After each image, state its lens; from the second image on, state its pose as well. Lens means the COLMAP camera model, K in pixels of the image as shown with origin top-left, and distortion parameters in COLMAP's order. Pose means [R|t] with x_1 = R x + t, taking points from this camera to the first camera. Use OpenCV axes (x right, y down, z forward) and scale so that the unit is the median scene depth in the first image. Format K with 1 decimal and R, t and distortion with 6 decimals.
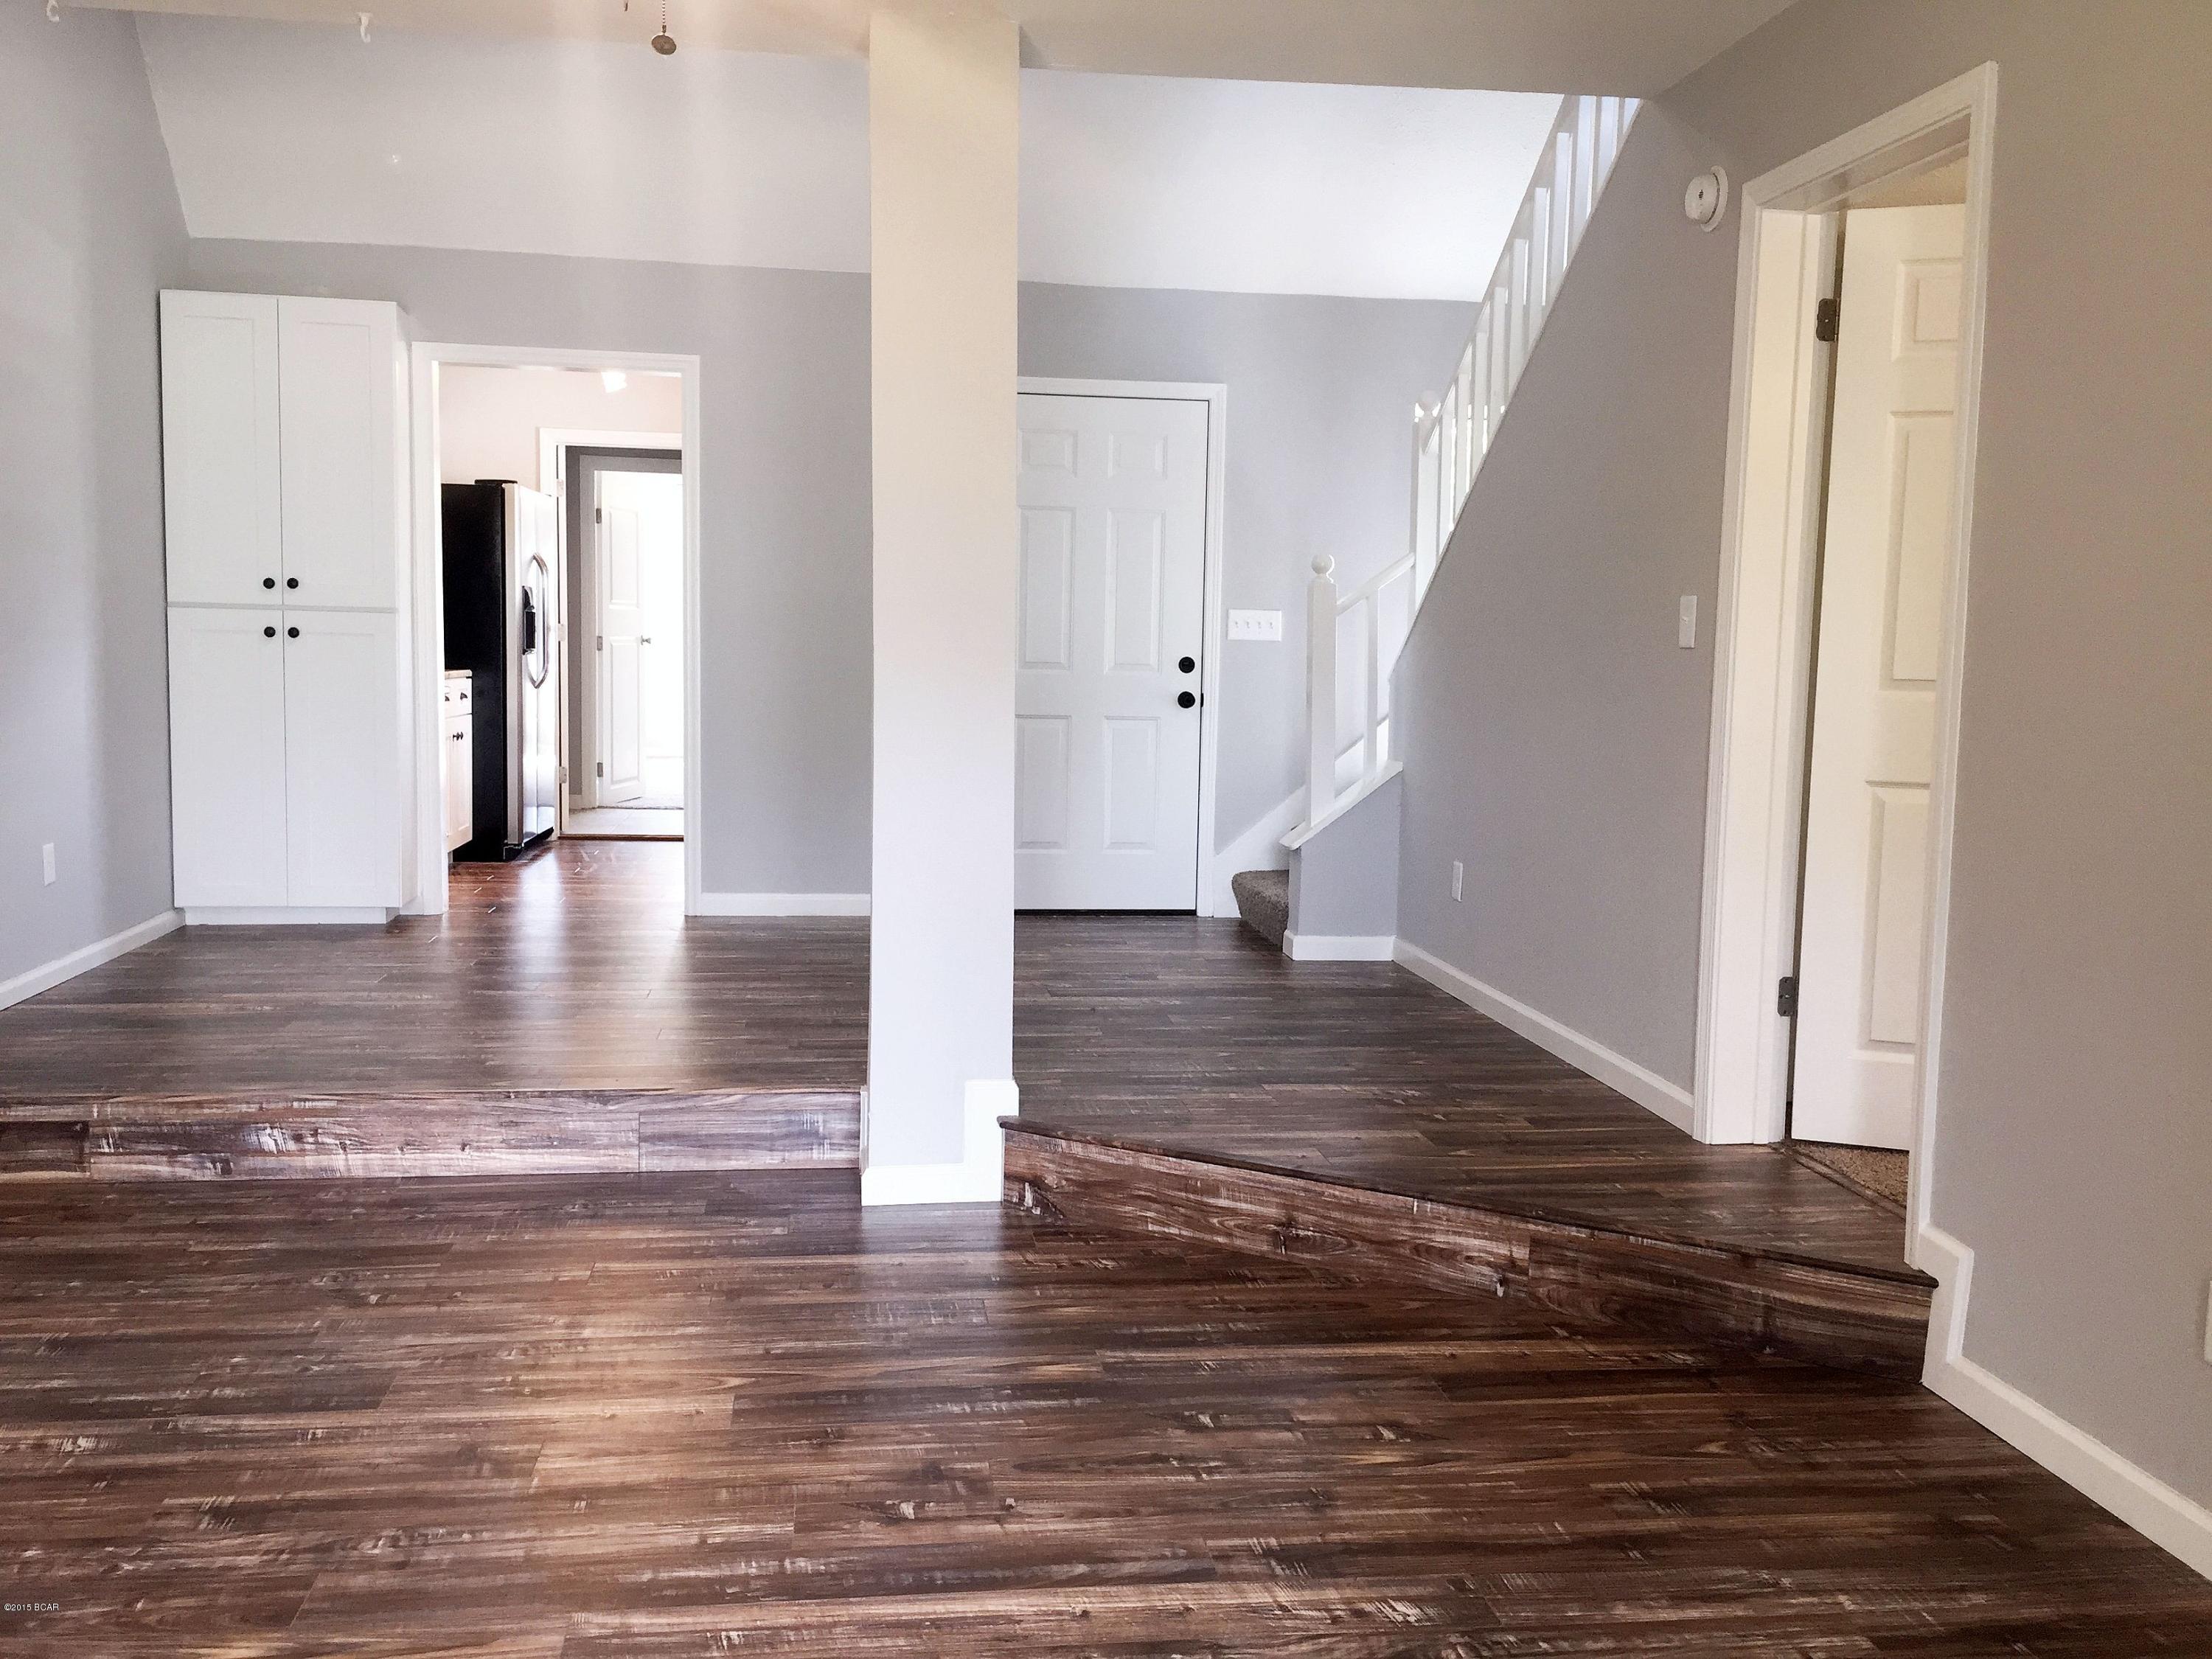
lens RADIAL K [[1896.2, 0, 1106.4], [0, 1896.2, 813.7], [0, 0, 1]] dist [0.082407, -0.118080]
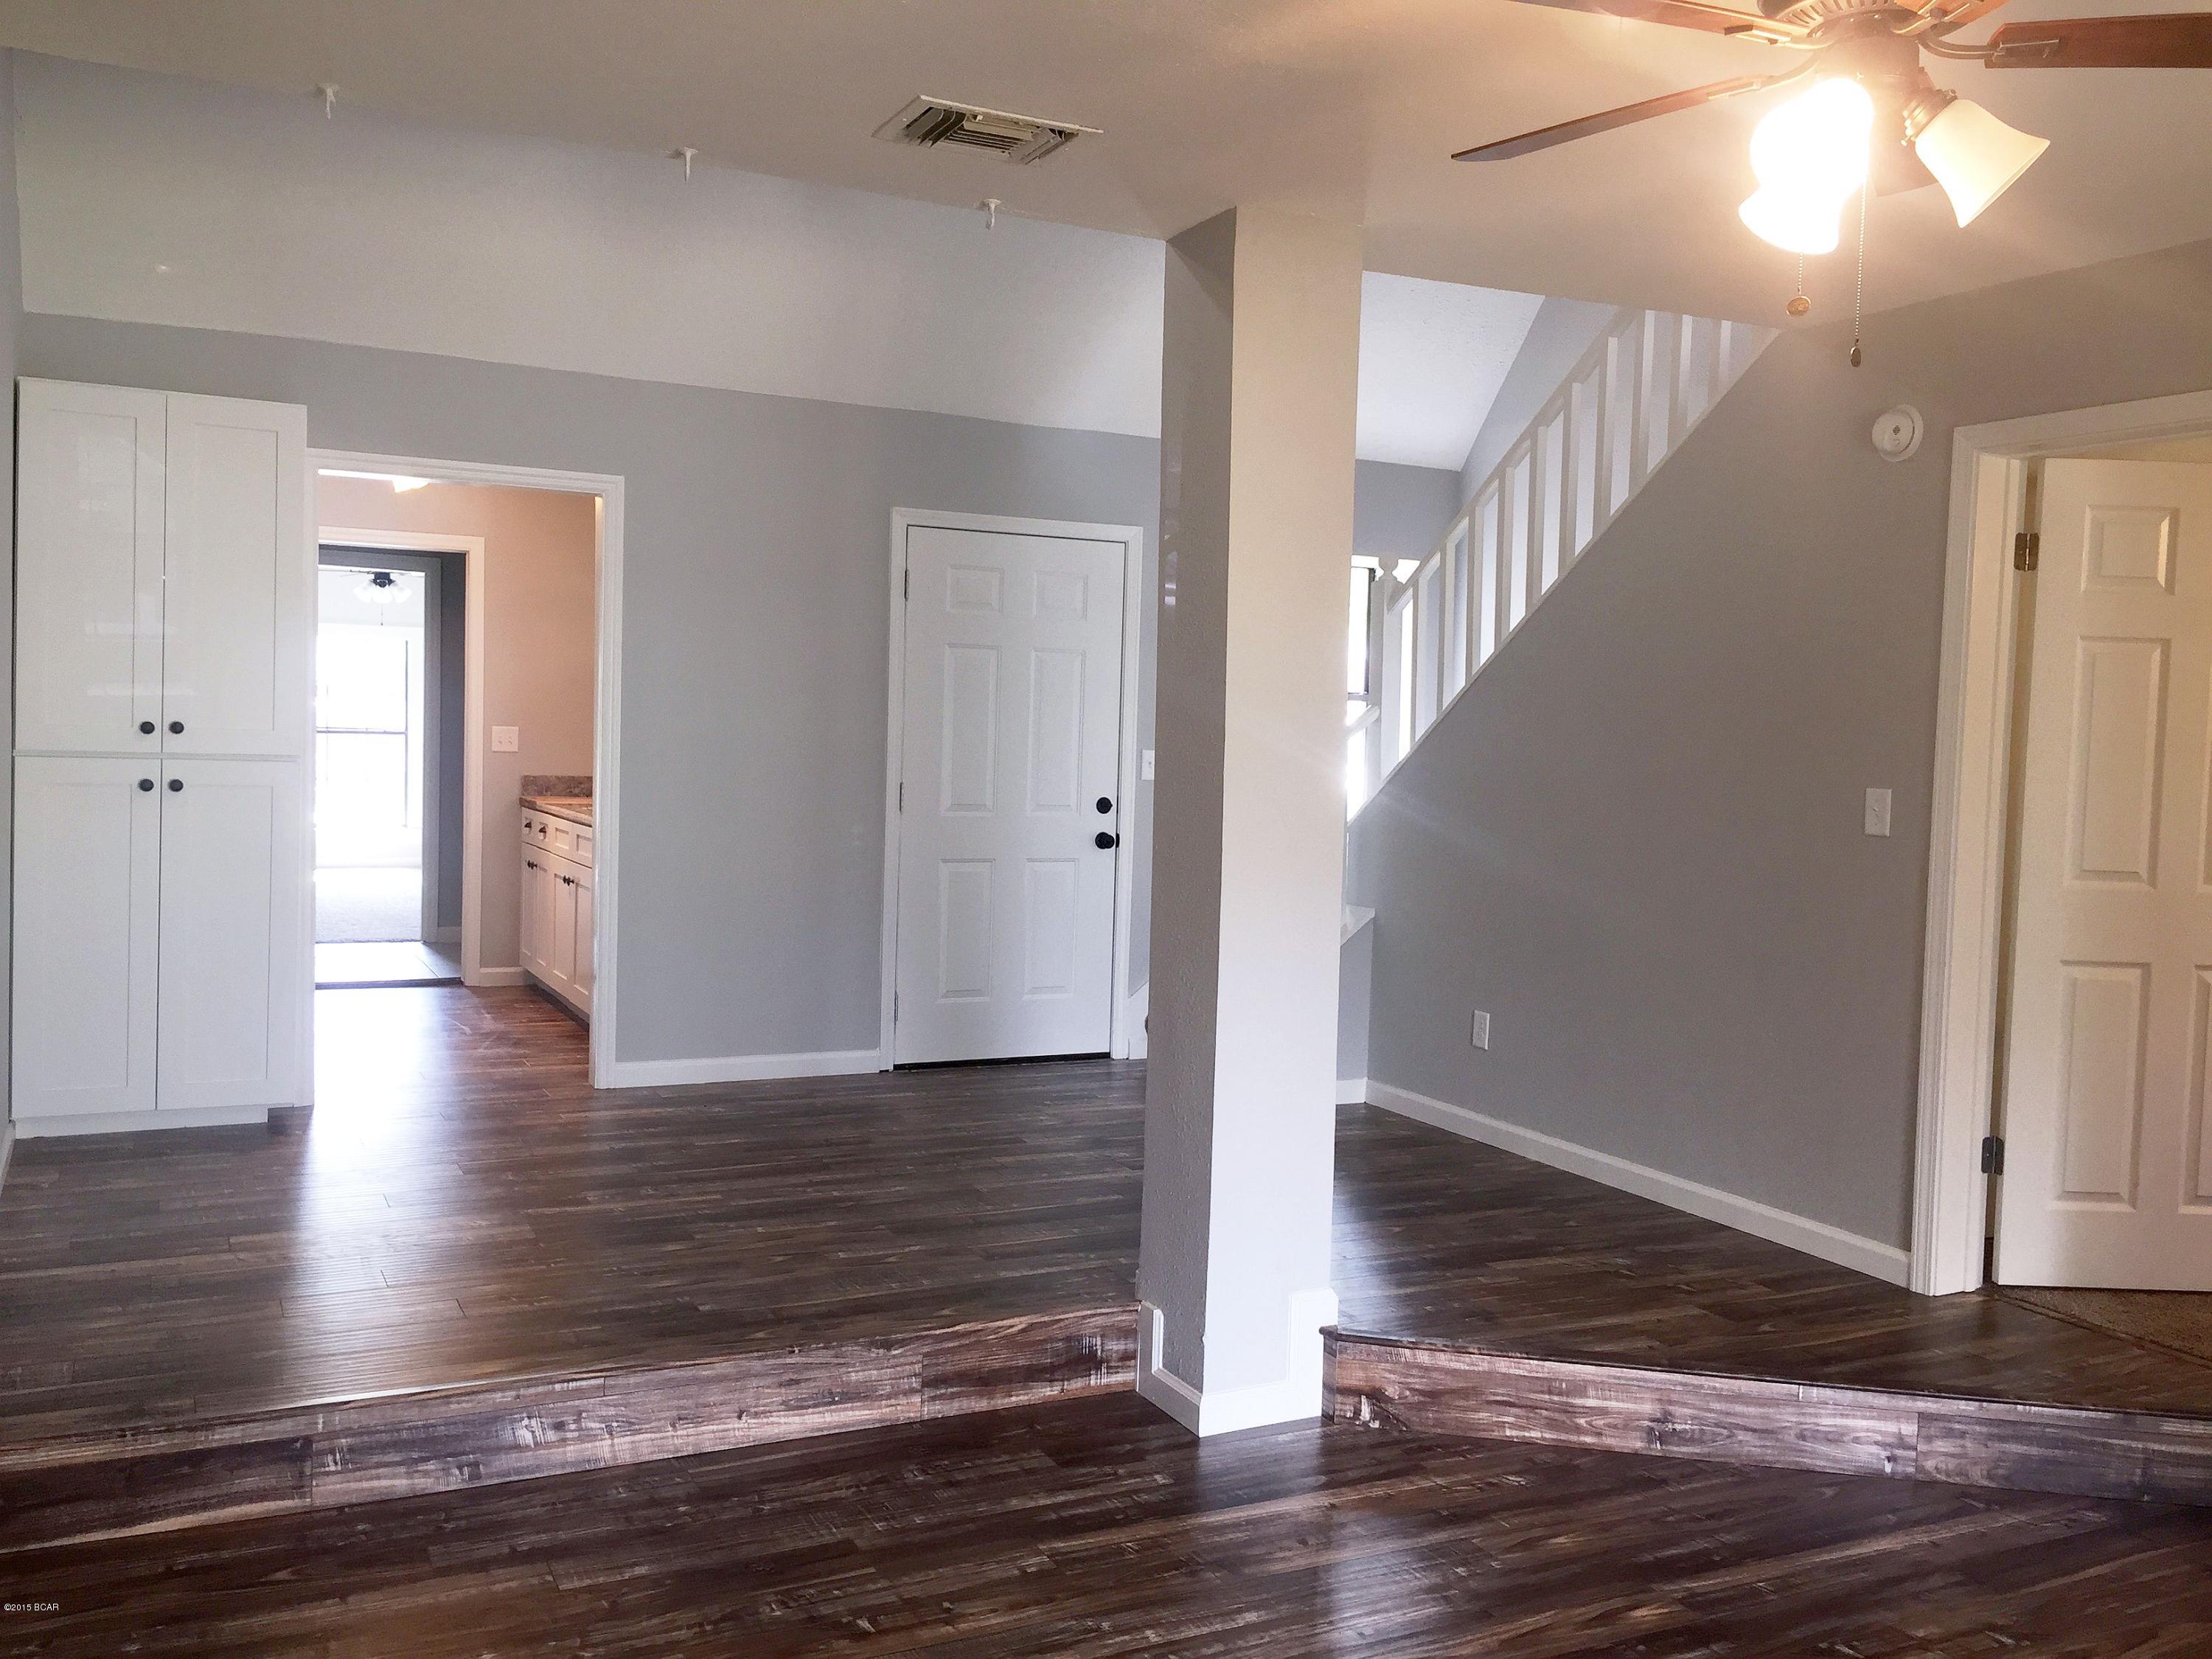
lens RADIAL K [[1896.2, 0, 1098.2], [0, 1896.2, 810.0], [0, 0, 1]] dist [0.082407, -0.118080]
pose [[0.947921, -0.006801, 0.318434, -0.467649], [0.018167, 0.999299, -0.032739, -0.073929], [-0.317988, 0.036819, 0.947380, 0.103785]]
